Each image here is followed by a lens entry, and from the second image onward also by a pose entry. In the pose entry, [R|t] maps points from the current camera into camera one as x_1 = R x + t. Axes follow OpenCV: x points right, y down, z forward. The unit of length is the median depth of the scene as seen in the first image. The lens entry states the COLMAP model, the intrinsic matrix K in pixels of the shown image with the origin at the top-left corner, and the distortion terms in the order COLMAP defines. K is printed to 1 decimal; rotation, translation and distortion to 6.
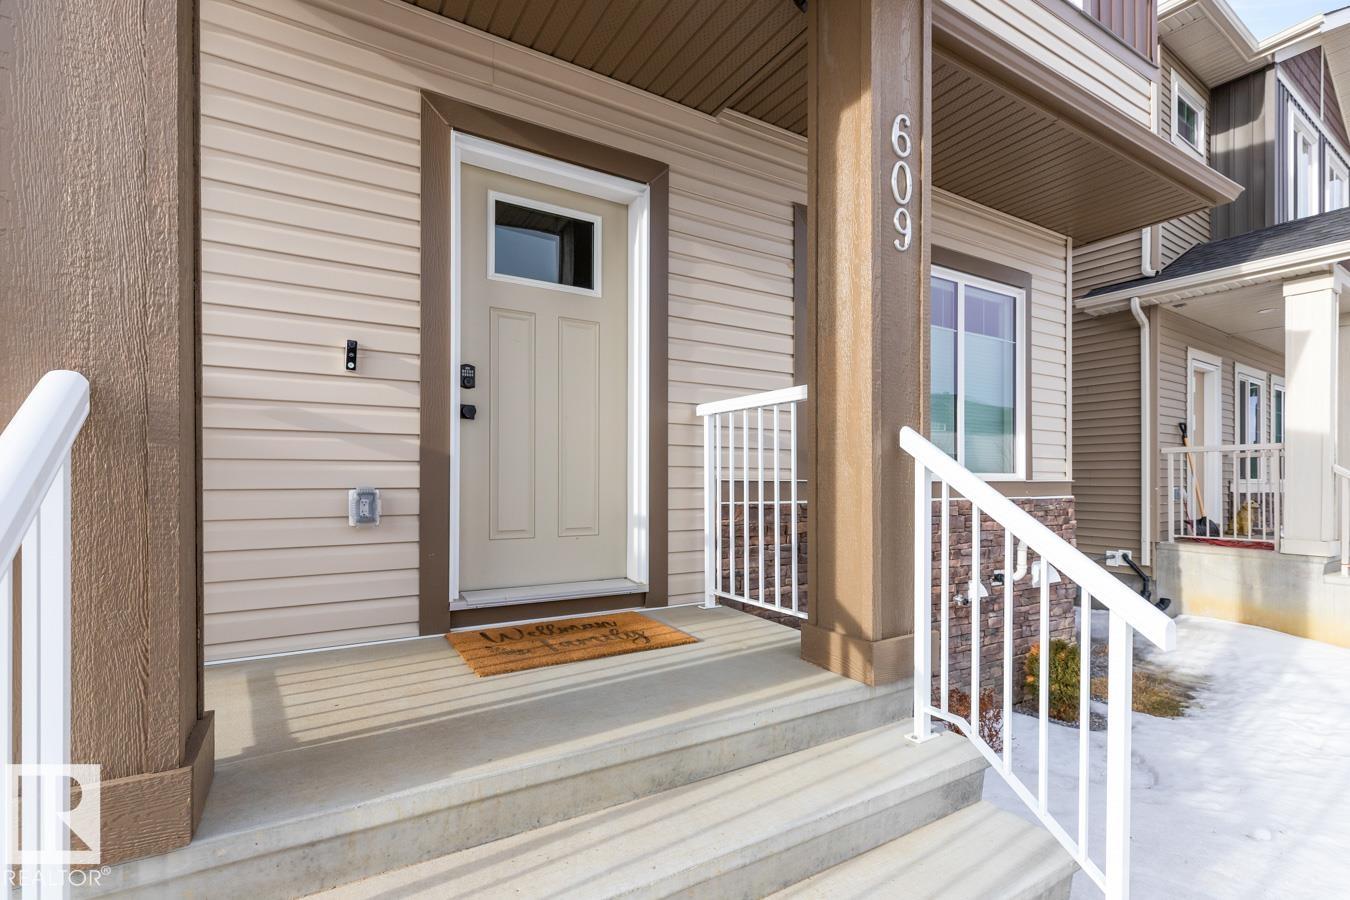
lens RADIAL K [[617.0, 0, 682.4], [0, 617.0, 478.4], [0, 0, 1]] dist [-0.000808, 0.000347]
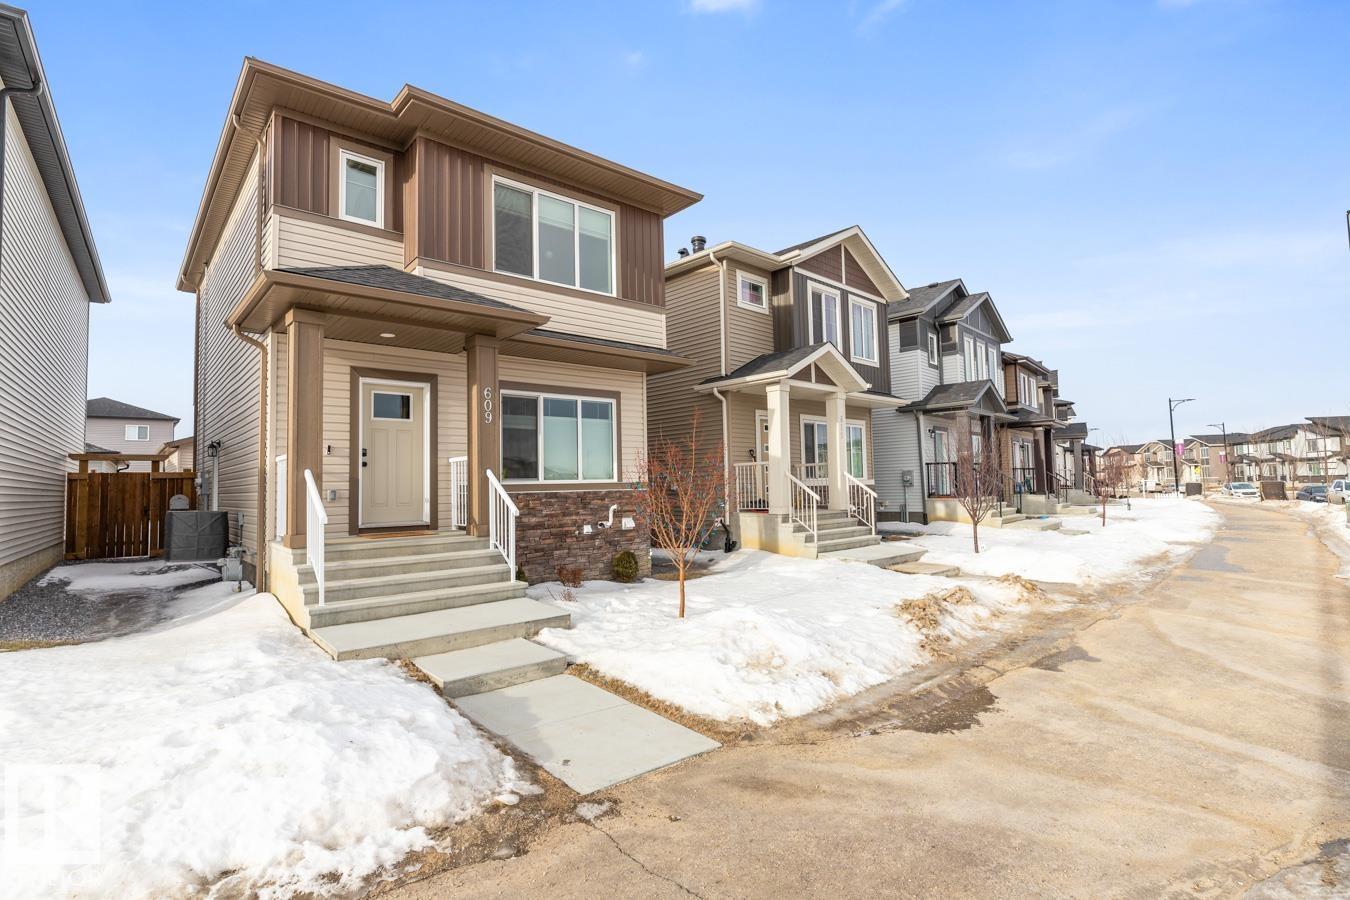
lens RADIAL K [[645.7, 0, 675.0], [0, 645.7, 450.0], [0, 0, 1]] dist [-0.018751, -0.000038]
pose [[0.986675, -0.014835, 0.162026, 0.576721], [0.023582, 0.998359, -0.052193, 0.020772], [-0.160985, 0.055319, 0.985405, -2.103347]]
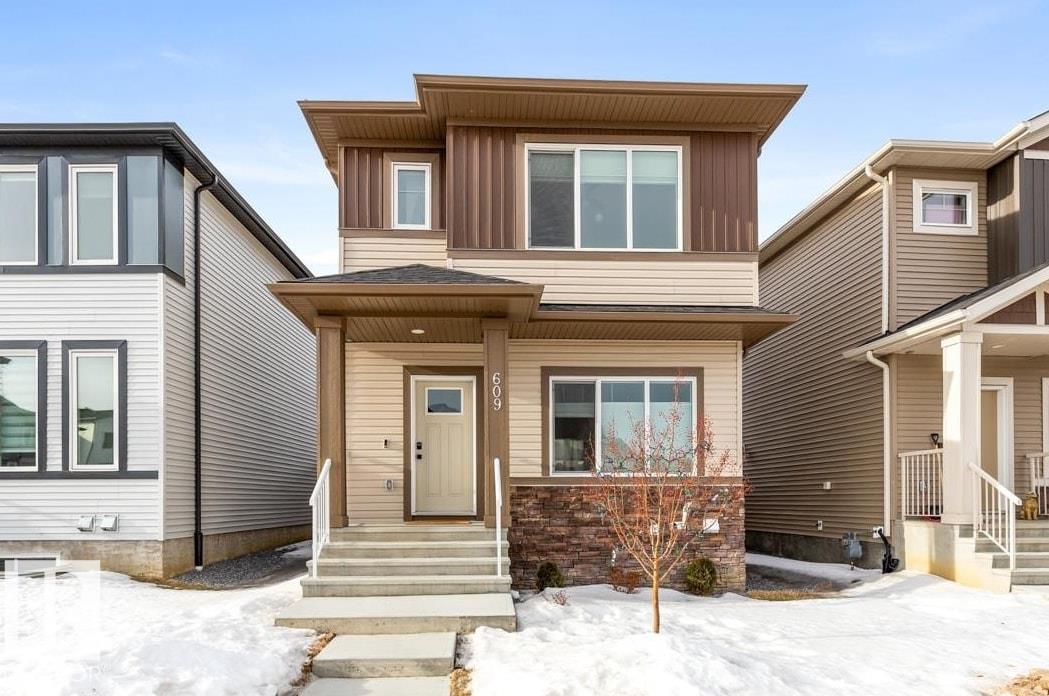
lens RADIAL K [[645.8, 0, 523.1], [0, 645.8, 496.2], [0, 0, 1]] dist [-0.002411, -0.000132]
pose [[0.877160, -0.006469, -0.480155, 1.579349], [0.006760, 0.999977, -0.001124, 0.097183], [0.480151, -0.002260, 0.877183, -1.545090]]
